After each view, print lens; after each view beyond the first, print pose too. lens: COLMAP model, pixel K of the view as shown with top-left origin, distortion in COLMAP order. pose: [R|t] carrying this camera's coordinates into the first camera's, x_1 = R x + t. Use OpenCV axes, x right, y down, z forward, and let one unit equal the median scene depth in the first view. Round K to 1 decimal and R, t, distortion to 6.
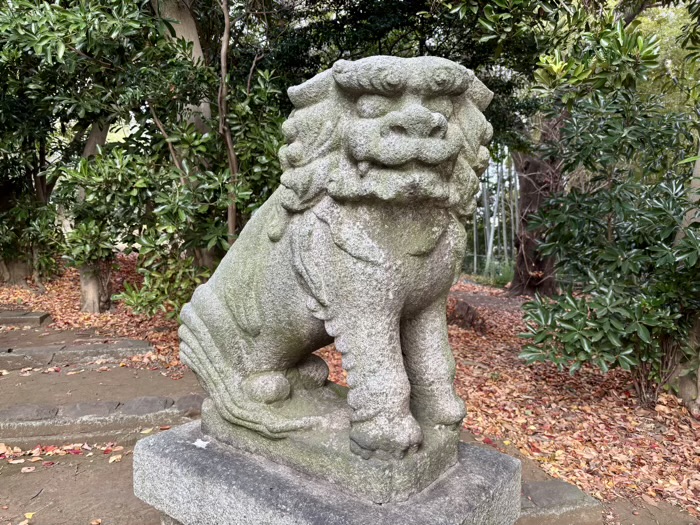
lens RADIAL K [[534.2, 0, 348.5], [0, 534.2, 258.7], [0, 0, 1]] dist [0.056500, -0.033870]
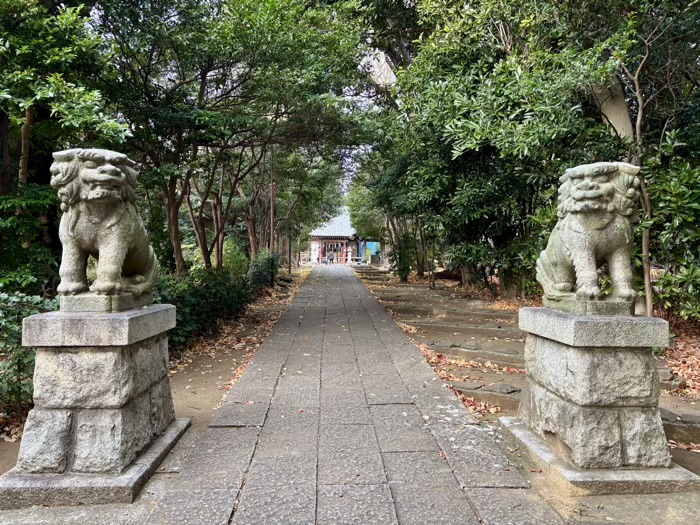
lens RADIAL K [[534.2, 0, 350.3], [0, 534.2, 260.6], [0, 0, 1]] dist [0.056500, -0.033870]
pose [[0.647390, -0.006226, -0.762134, 1.183388], [-0.060179, 0.996427, -0.059259, 0.329746], [0.759780, 0.084228, 0.644702, -1.492266]]
